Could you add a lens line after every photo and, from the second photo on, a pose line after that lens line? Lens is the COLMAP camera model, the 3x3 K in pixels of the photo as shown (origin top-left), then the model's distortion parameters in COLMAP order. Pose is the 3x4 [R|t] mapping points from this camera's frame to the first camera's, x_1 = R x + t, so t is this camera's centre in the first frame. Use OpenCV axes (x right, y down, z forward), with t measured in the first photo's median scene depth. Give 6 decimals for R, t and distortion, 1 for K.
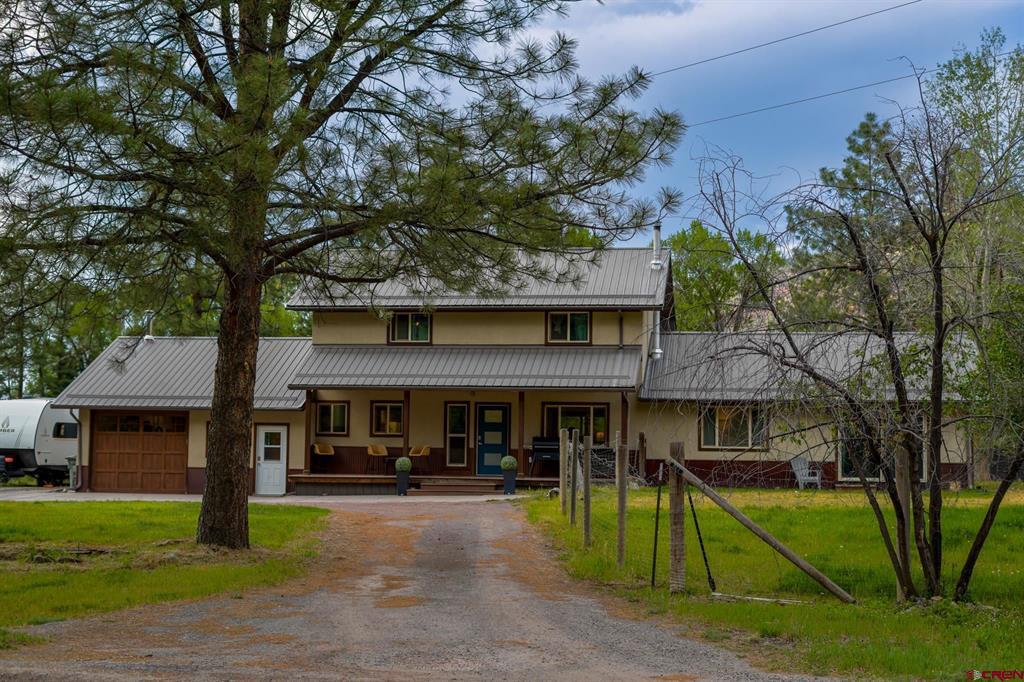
lens RADIAL K [[1513.7, 0, 512.0], [0, 1513.7, 341.0], [0, 0, 1]] dist [0.002404, 0.022088]
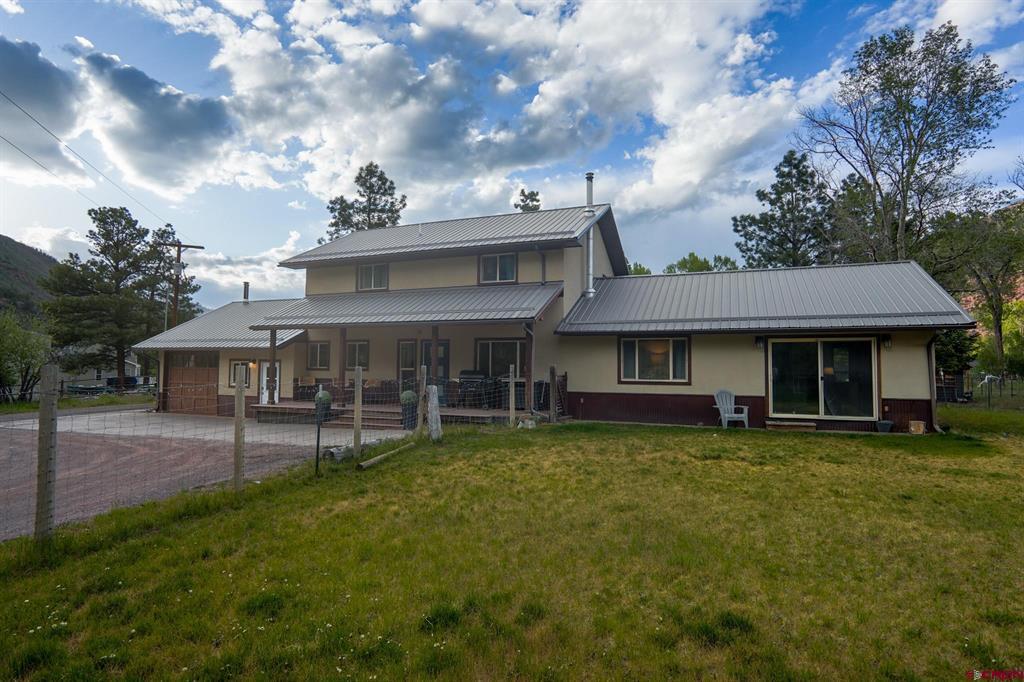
lens RADIAL K [[548.5, 0, 512.0], [0, 548.5, 341.0], [0, 0, 1]] dist [-0.025563, -0.000738]
pose [[0.972147, -0.017042, -0.233753, 0.136680], [0.021338, 0.999646, 0.015863, 0.036498], [0.233400, -0.020409, 0.972167, 0.620266]]
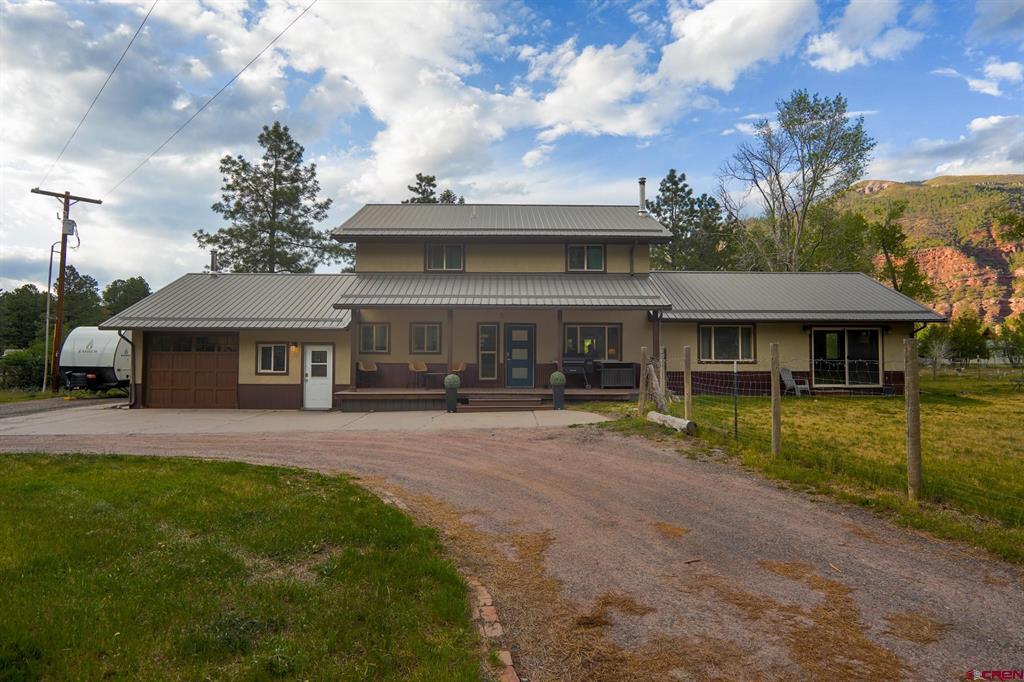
lens RADIAL K [[548.5, 0, 512.0], [0, 548.5, 341.0], [0, 0, 1]] dist [-0.025563, -0.000738]
pose [[0.986133, -0.005731, 0.165855, -0.087070], [-0.001352, 0.999093, 0.042563, 0.036392], [-0.165949, -0.042197, 0.985231, 0.593569]]
